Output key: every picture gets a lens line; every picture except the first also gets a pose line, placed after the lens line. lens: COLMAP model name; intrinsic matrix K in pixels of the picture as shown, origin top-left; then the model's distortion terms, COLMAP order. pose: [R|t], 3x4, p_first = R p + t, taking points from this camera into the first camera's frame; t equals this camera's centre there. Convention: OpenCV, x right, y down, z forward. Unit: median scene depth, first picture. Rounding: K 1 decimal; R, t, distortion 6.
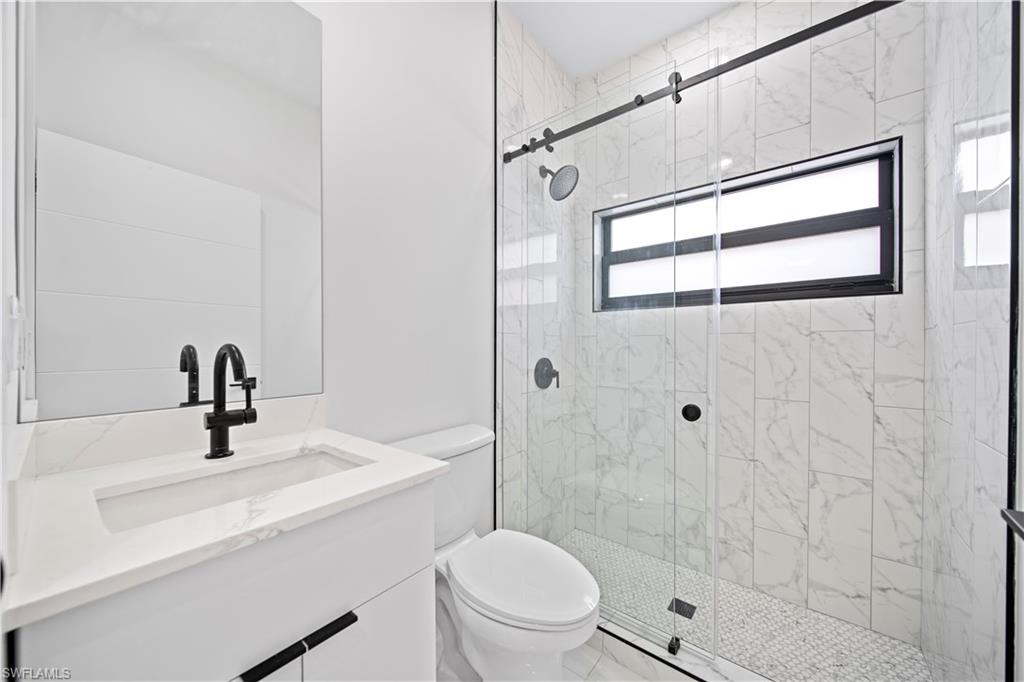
lens RADIAL K [[363.3, 0, 512.5], [0, 363.3, 344.7], [0, 0, 1]] dist [-0.002188, -0.000971]
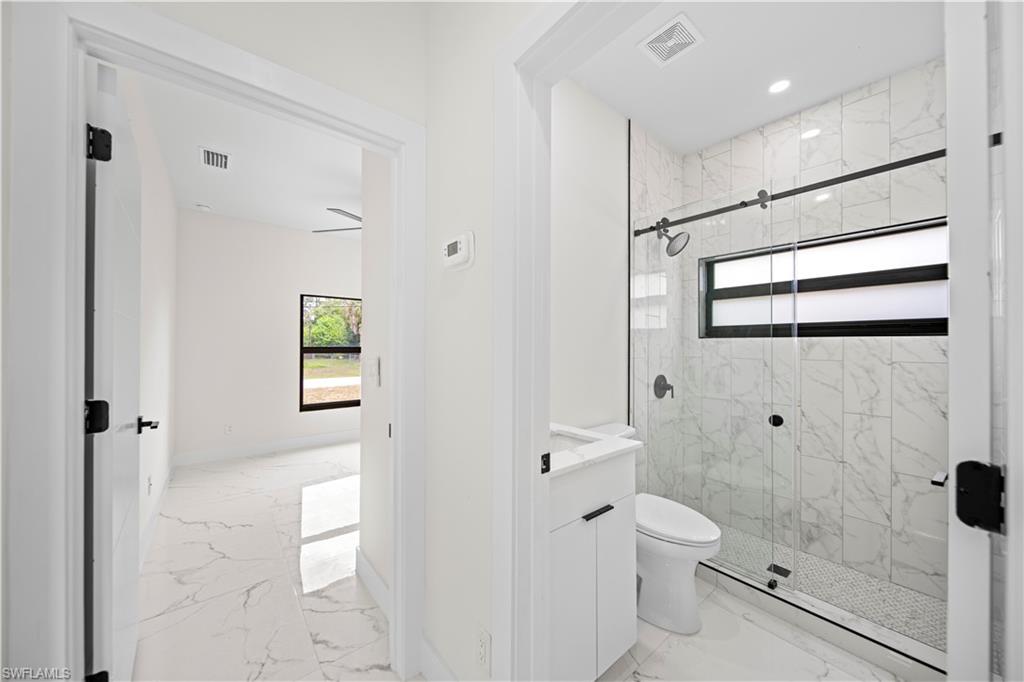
lens RADIAL K [[363.3, 0, 512.2], [0, 363.3, 338.9], [0, 0, 1]] dist [-0.002188, -0.000971]
pose [[0.980027, 0.000452, -0.198865, -0.207826], [-0.002800, 0.999930, -0.011527, -0.089740], [0.198846, 0.011853, 0.979959, -0.463260]]
